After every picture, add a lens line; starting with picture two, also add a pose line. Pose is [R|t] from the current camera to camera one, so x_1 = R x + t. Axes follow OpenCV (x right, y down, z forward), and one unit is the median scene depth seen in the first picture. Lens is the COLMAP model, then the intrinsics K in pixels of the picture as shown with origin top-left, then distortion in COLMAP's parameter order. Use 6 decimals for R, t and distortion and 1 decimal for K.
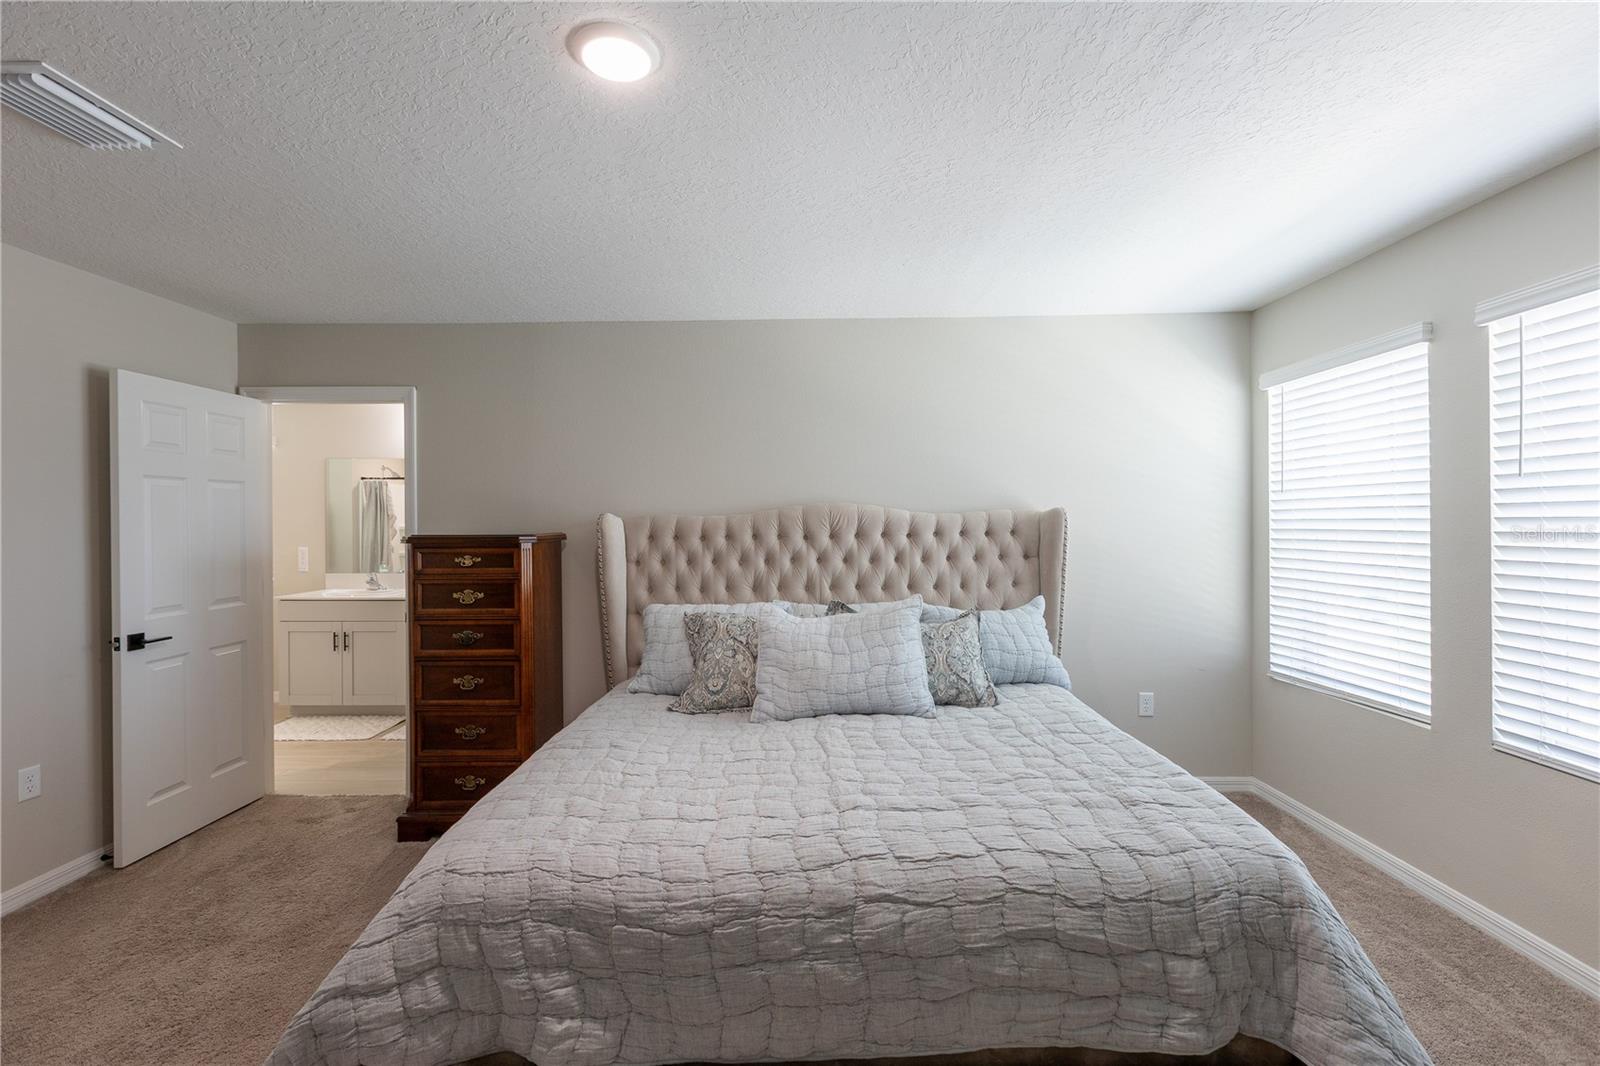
lens RADIAL K [[713.3, 0, 802.7], [0, 713.3, 527.0], [0, 0, 1]] dist [0.002187, 0.000344]
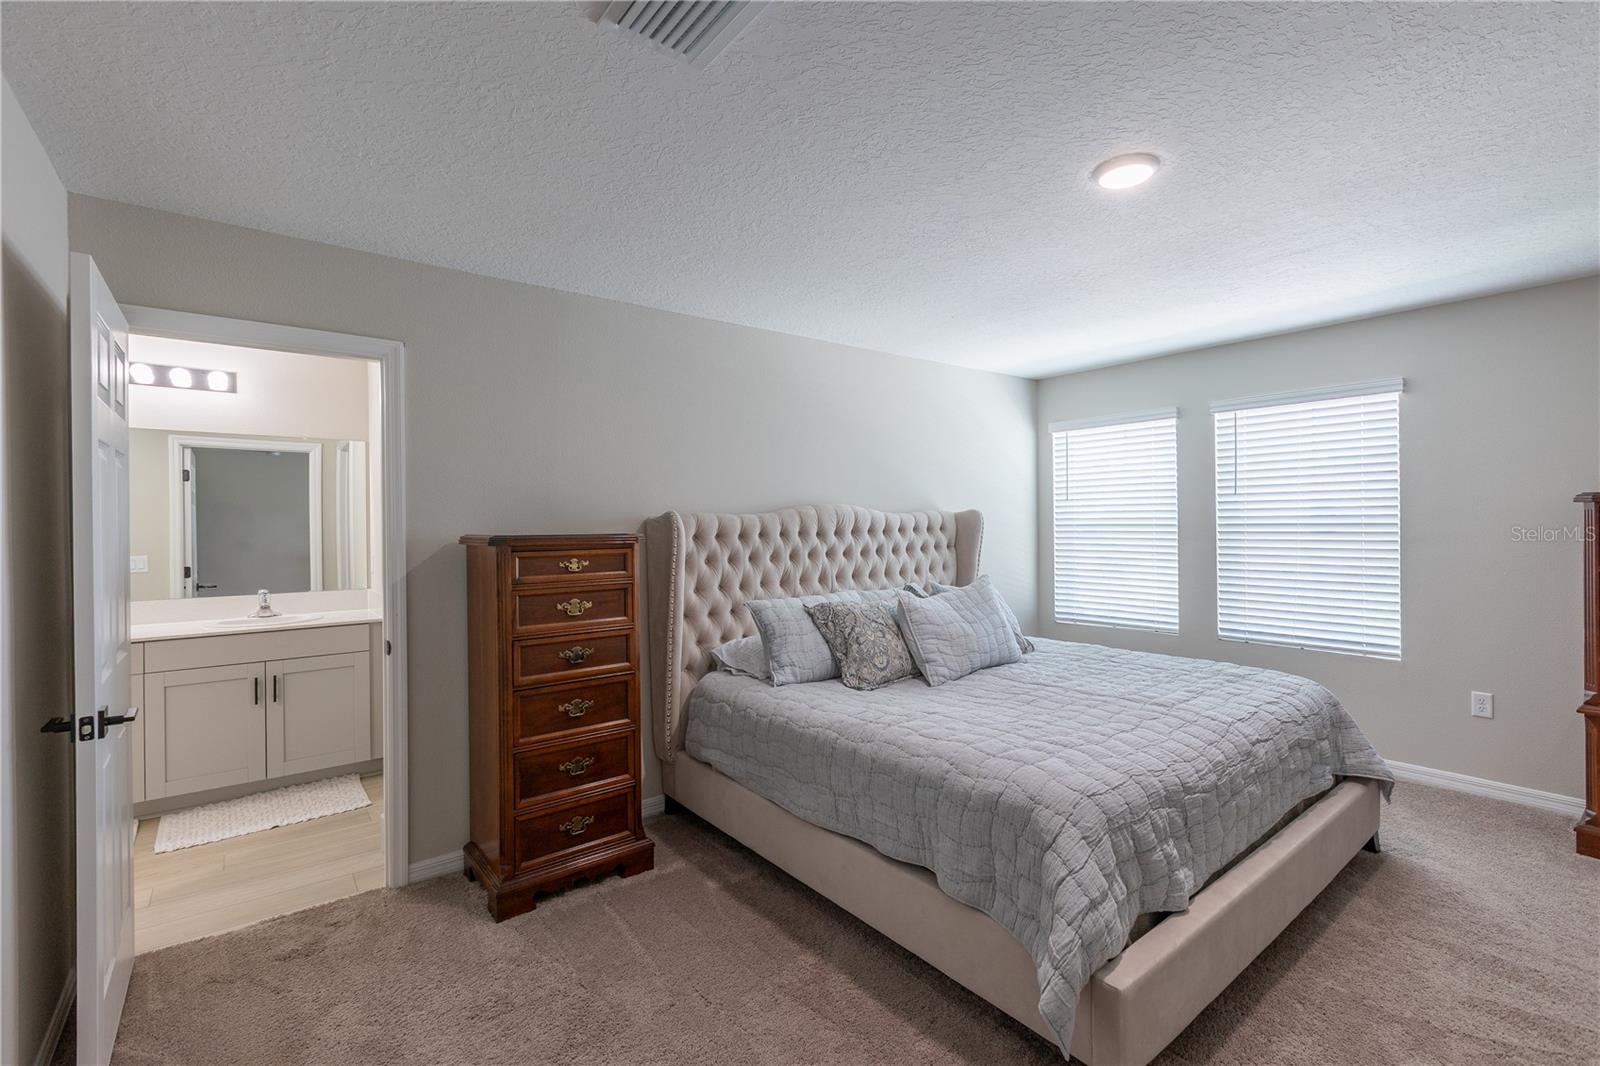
lens RADIAL K [[713.3, 0, 802.7], [0, 713.3, 527.0], [0, 0, 1]] dist [0.002187, 0.000344]
pose [[0.778211, -0.005009, 0.627983, -0.794660], [0.009546, 0.999947, -0.003854, 0.008163], [-0.627931, 0.008994, 0.778217, 0.166390]]
